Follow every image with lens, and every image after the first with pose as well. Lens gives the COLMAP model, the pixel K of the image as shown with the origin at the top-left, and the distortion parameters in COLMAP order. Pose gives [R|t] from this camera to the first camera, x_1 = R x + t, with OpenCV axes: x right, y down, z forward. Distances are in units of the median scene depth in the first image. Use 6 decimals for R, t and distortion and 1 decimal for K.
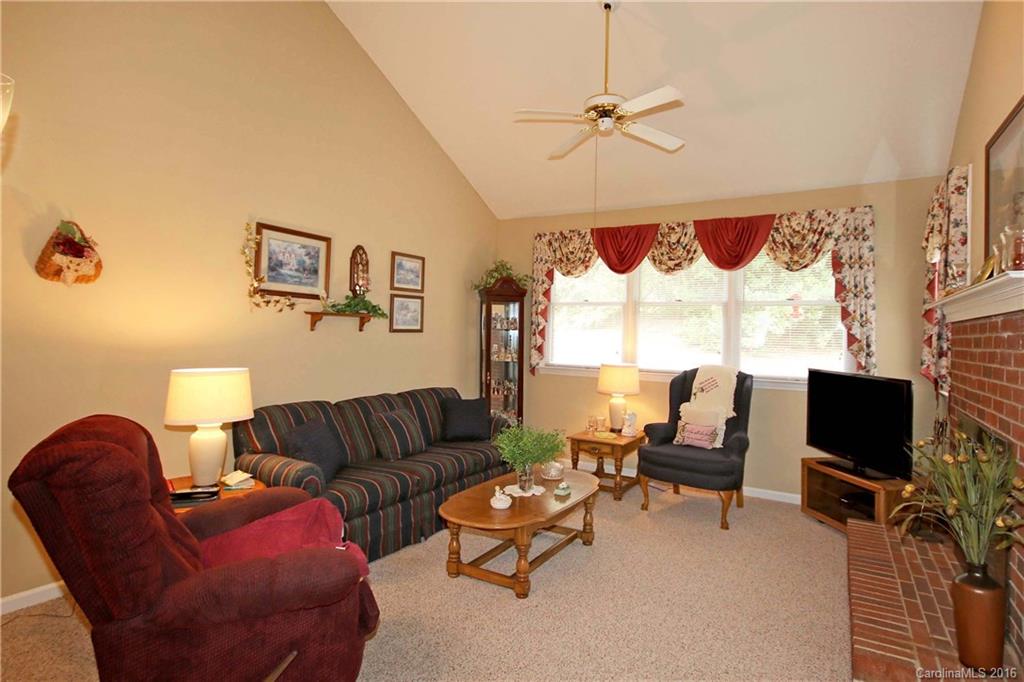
lens RADIAL K [[520.7, 0, 549.3], [0, 520.7, 330.0], [0, 0, 1]] dist [-0.000272, 0.000221]
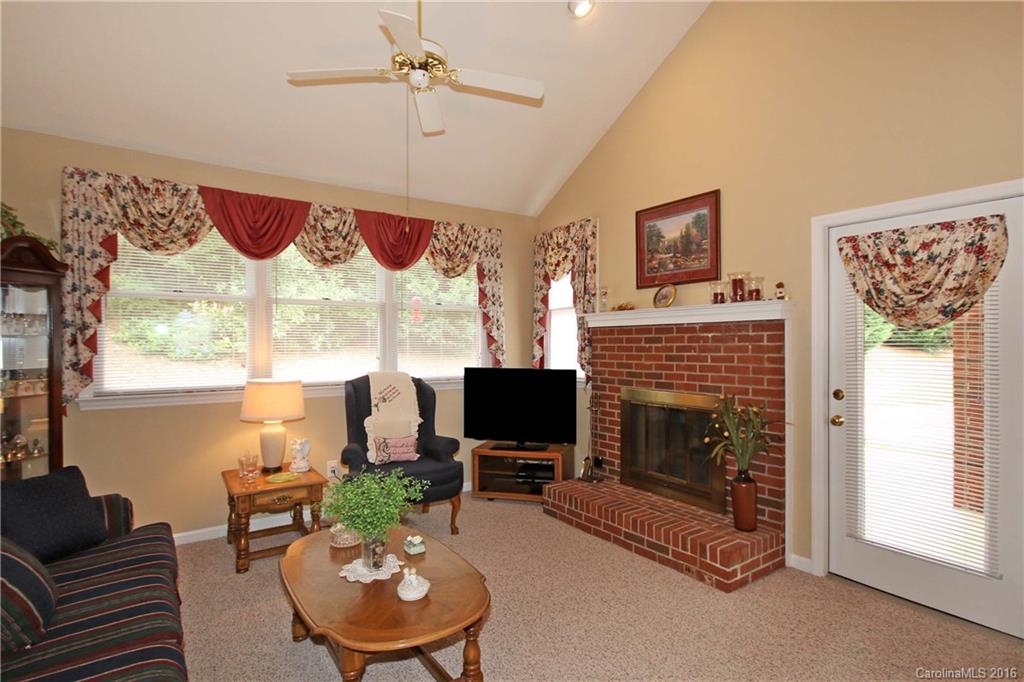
lens RADIAL K [[523.5, 0, 545.2], [0, 523.5, 339.7], [0, 0, 1]] dist [-0.001442, 0.000325]
pose [[0.426516, -0.019377, 0.904273, -0.414585], [0.007437, 0.999812, 0.017917, -0.003748], [-0.904450, -0.000917, 0.426579, 0.360319]]
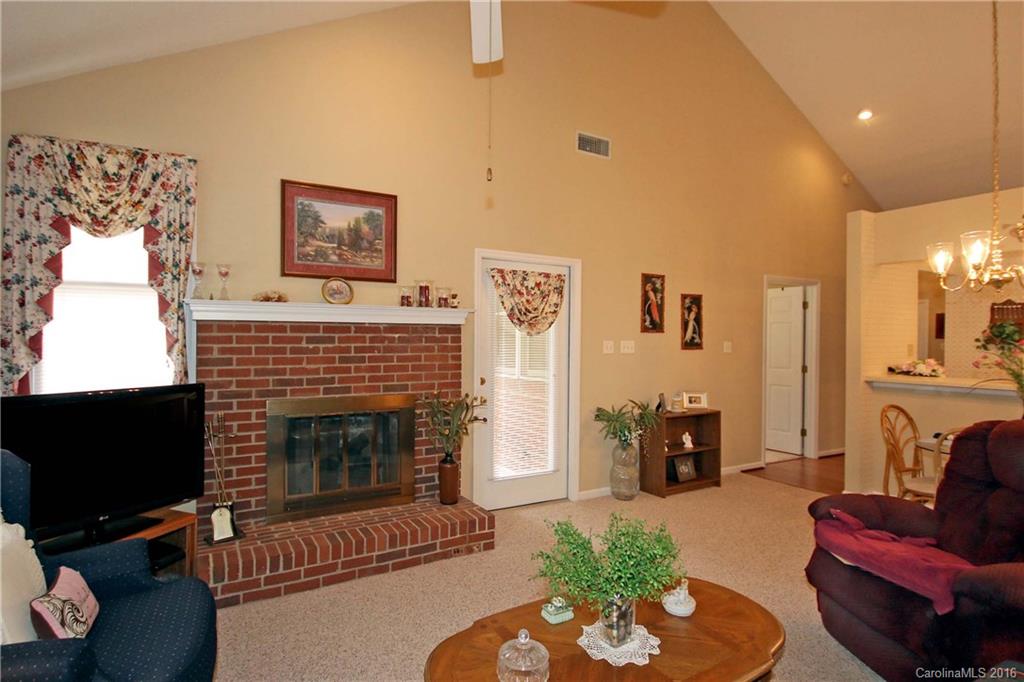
lens RADIAL K [[538.5, 0, 499.2], [0, 538.5, 341.6], [0, 0, 1]] dist [-0.000739, -0.000007]
pose [[-0.847449, -0.030820, 0.529981, -0.169909], [-0.028712, 0.999513, 0.012214, -0.000373], [-0.530100, -0.004866, -0.847921, 1.112416]]
